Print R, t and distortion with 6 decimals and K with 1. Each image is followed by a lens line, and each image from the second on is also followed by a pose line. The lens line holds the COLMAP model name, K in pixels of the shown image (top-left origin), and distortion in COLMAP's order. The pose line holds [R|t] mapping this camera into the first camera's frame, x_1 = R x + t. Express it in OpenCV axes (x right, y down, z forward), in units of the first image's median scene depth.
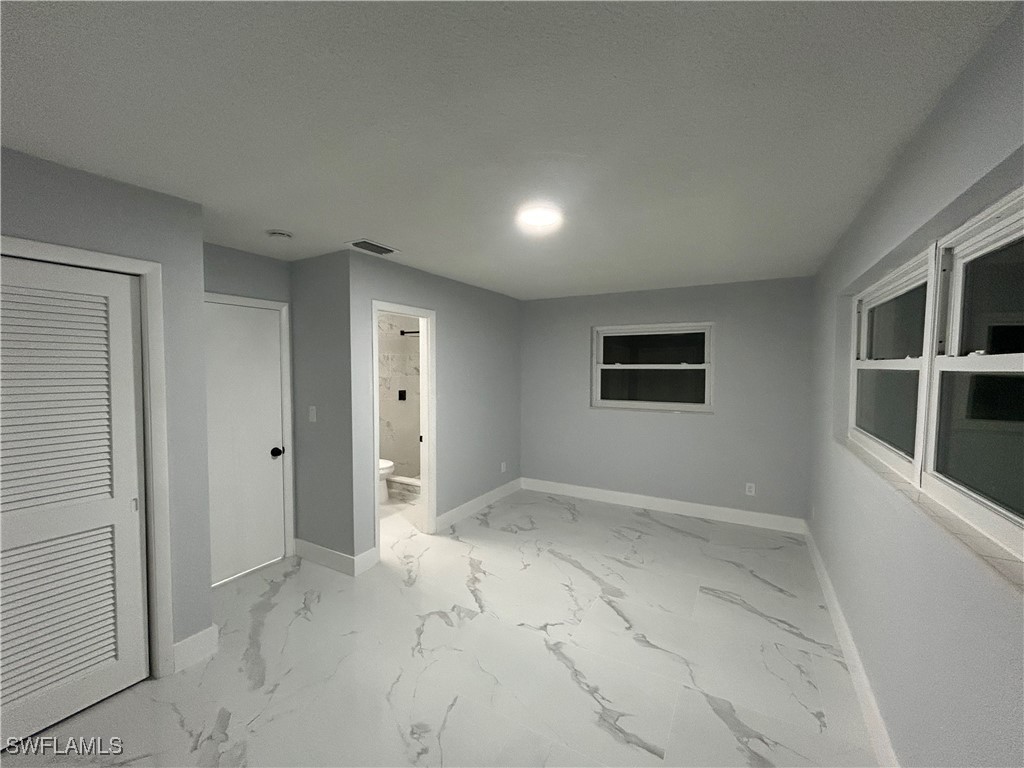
lens RADIAL K [[415.2, 0, 512.3], [0, 415.2, 387.7], [0, 0, 1]] dist [0.000876, -0.000178]
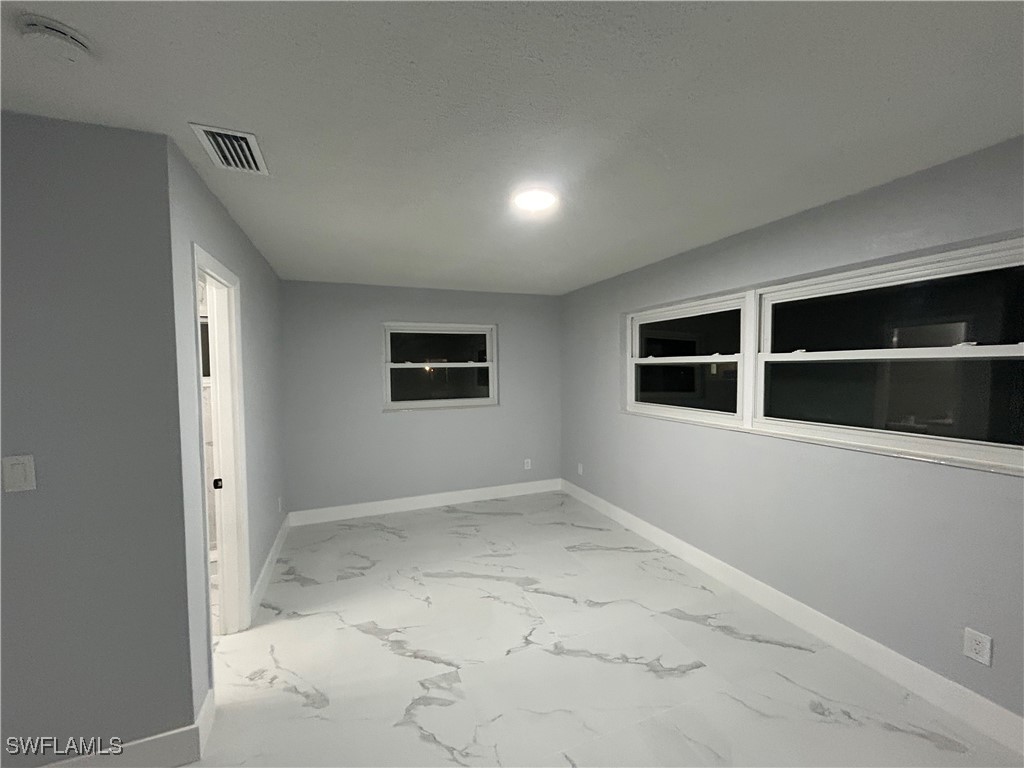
lens RADIAL K [[415.2, 0, 510.5], [0, 415.2, 387.7], [0, 0, 1]] dist [0.000876, -0.000178]
pose [[0.629020, -0.048304, 0.775887, -0.414579], [0.052275, 0.998437, 0.019779, -0.008000], [-0.775630, 0.028118, 0.630561, 0.273277]]
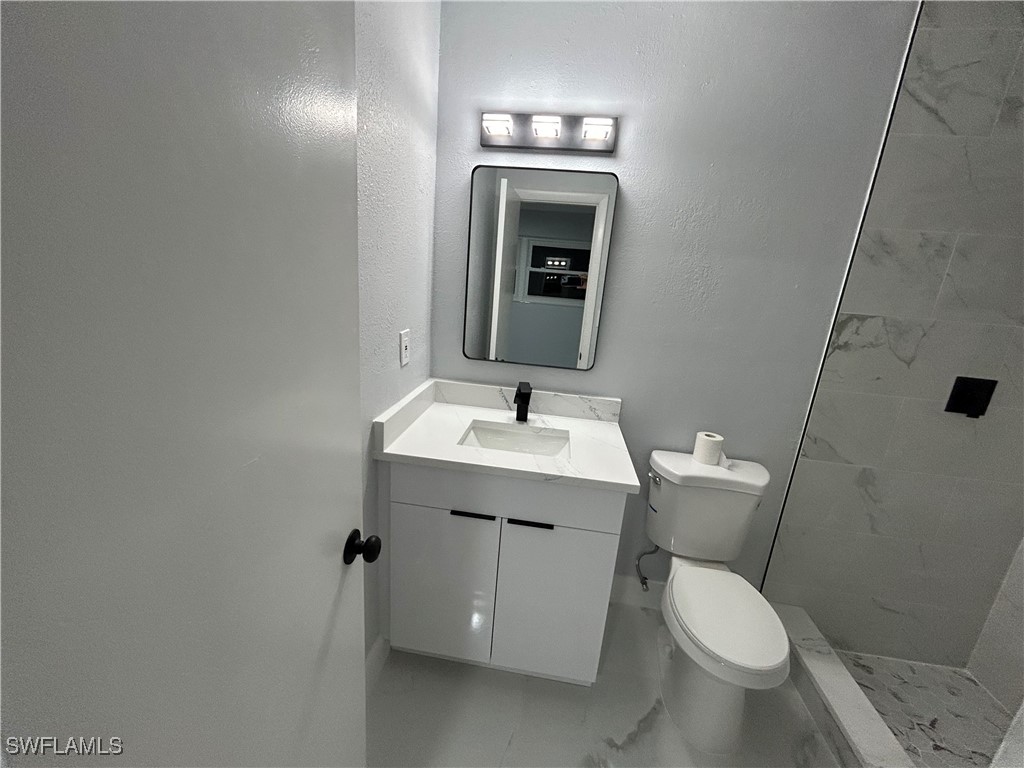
lens RADIAL K [[415.2, 0, 512.5], [0, 415.2, 378.6], [0, 0, 1]] dist [0.000876, -0.000178]
pose [[0.374868, 0.261491, -0.889436, -0.208747], [-0.123721, 0.964926, 0.231540, -0.027588], [0.918786, 0.023245, 0.394072, 0.925209]]
